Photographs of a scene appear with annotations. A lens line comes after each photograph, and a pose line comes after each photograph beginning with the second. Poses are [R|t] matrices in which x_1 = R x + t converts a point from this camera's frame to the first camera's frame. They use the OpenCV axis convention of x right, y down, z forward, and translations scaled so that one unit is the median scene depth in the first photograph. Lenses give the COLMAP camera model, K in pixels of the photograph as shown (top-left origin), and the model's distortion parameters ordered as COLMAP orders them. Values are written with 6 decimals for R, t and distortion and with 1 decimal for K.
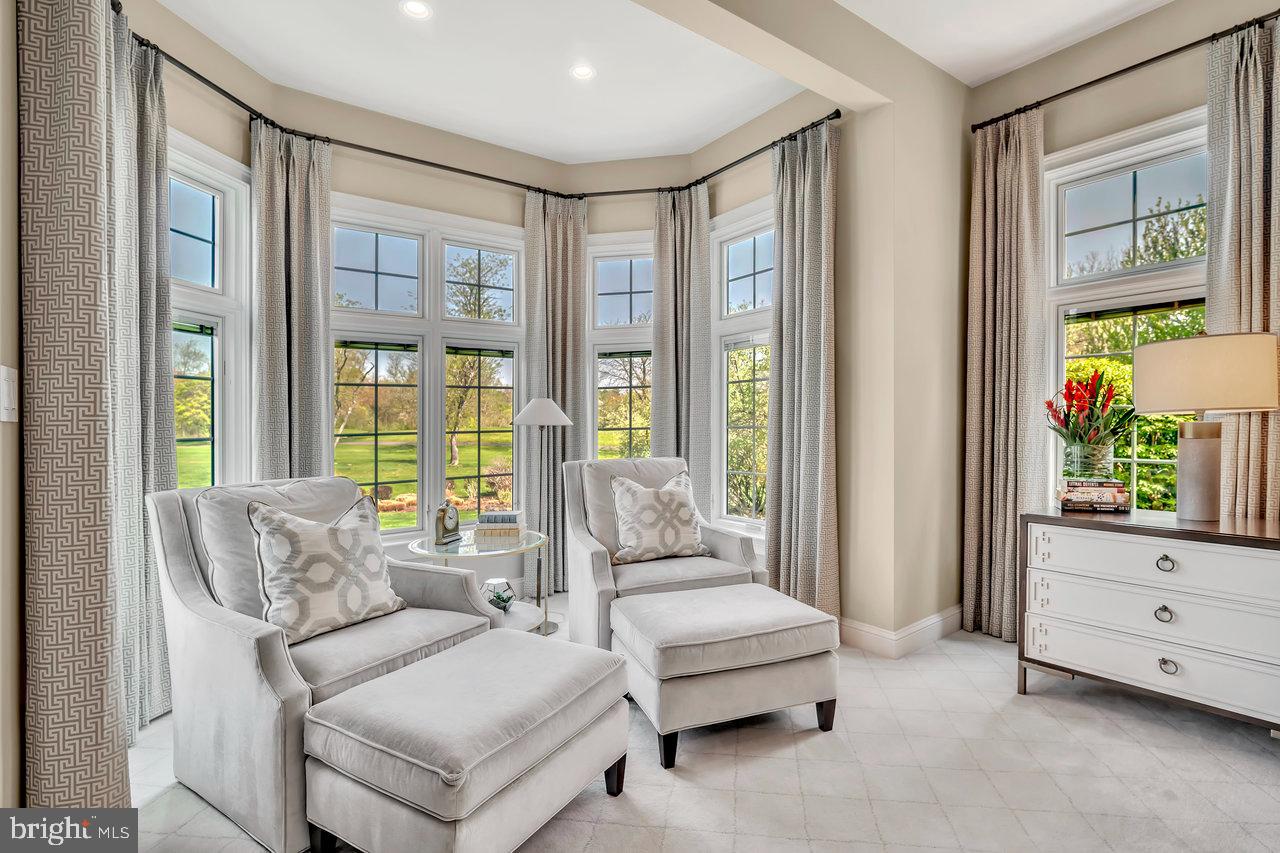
lens RADIAL K [[594.2, 0, 673.7], [0, 594.2, 421.8], [0, 0, 1]] dist [-0.023394, -0.000457]
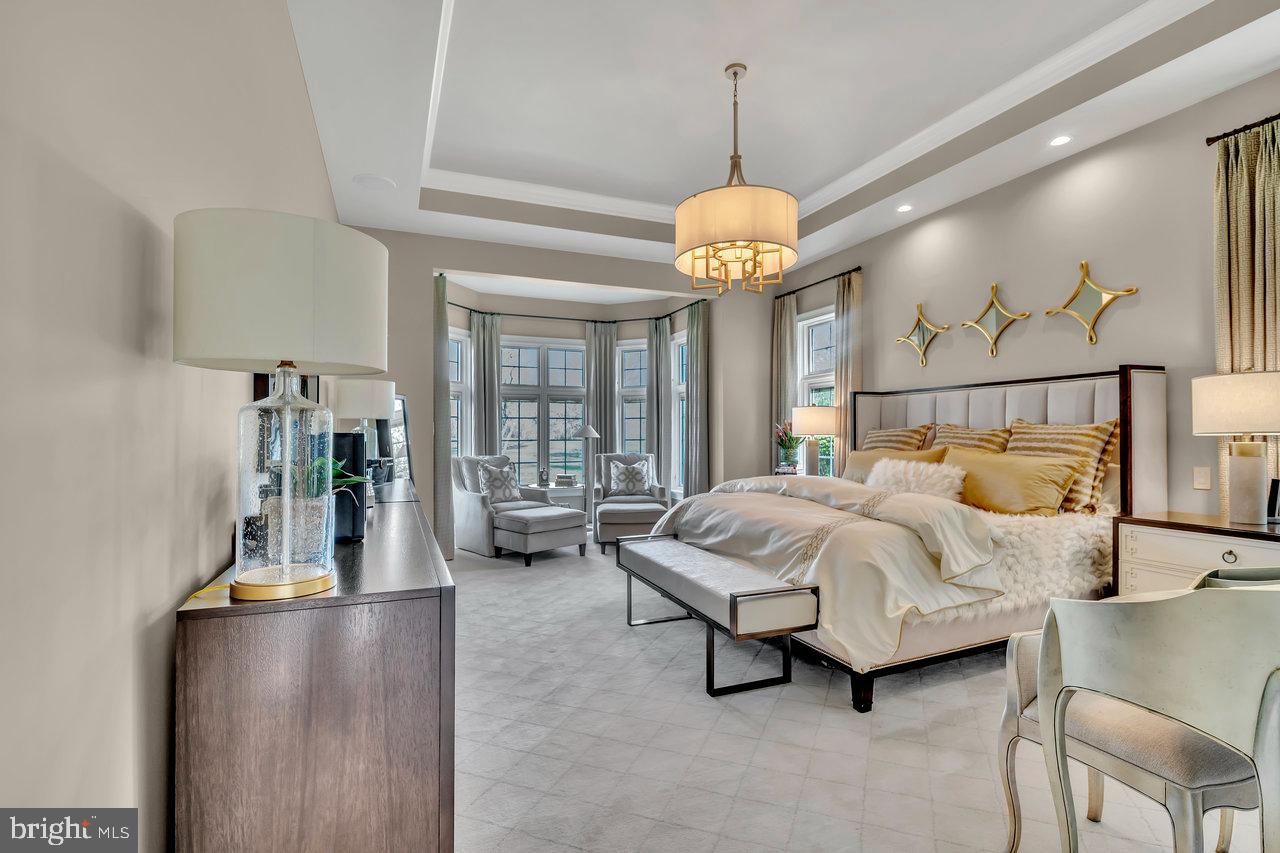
lens RADIAL K [[587.4, 0, 636.6], [0, 587.4, 443.1], [0, 0, 1]] dist [-0.000912, -0.000355]
pose [[0.958489, 0.016843, -0.284631, 0.658289], [-0.012693, 0.999785, 0.016419, -0.012269], [0.284846, -0.012125, 0.958497, -1.179664]]
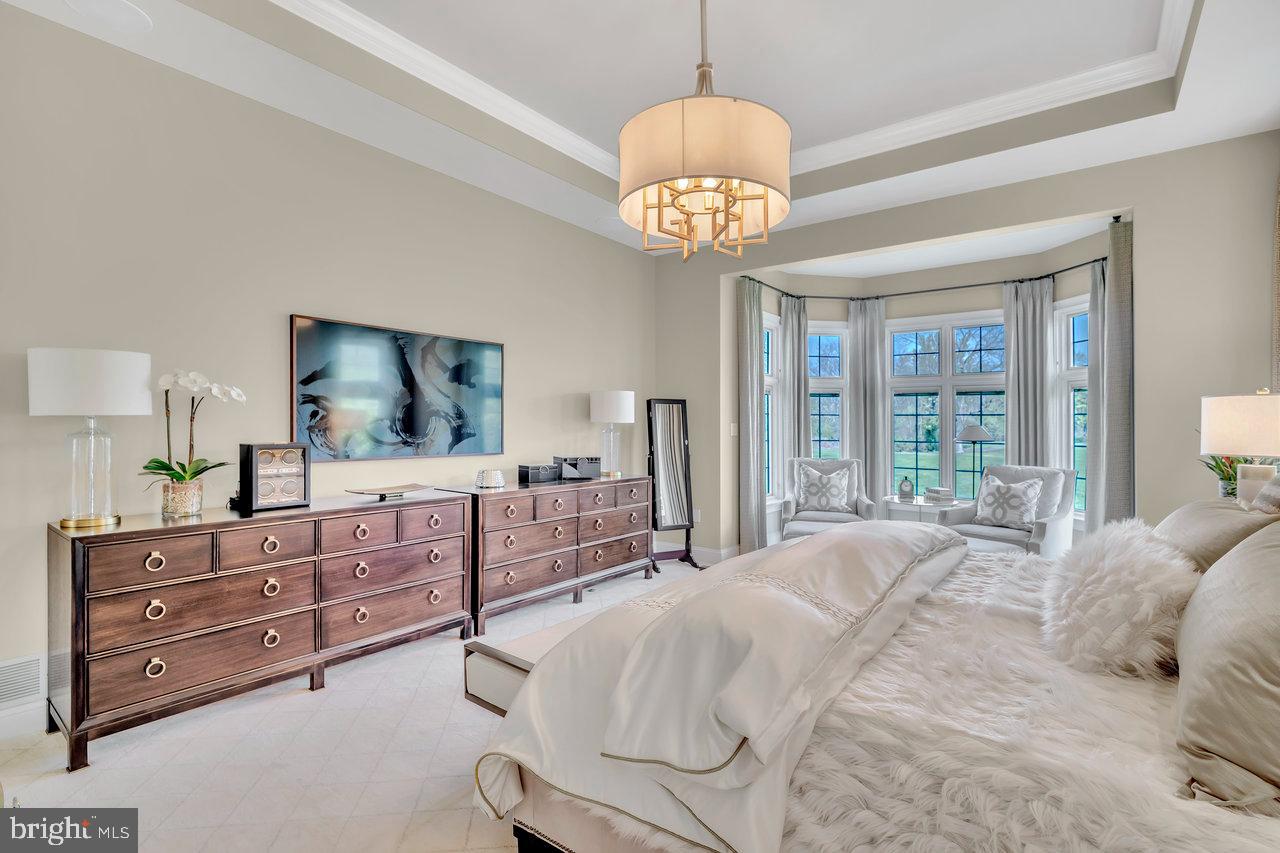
lens RADIAL K [[598.5, 0, 634.8], [0, 598.5, 420.6], [0, 0, 1]] dist [-0.000316, -0.000096]
pose [[0.237107, 0.010322, -0.971429, 1.319967], [-0.015887, 0.999851, 0.006746, -0.053485], [0.971354, 0.013834, 0.237235, -0.348424]]
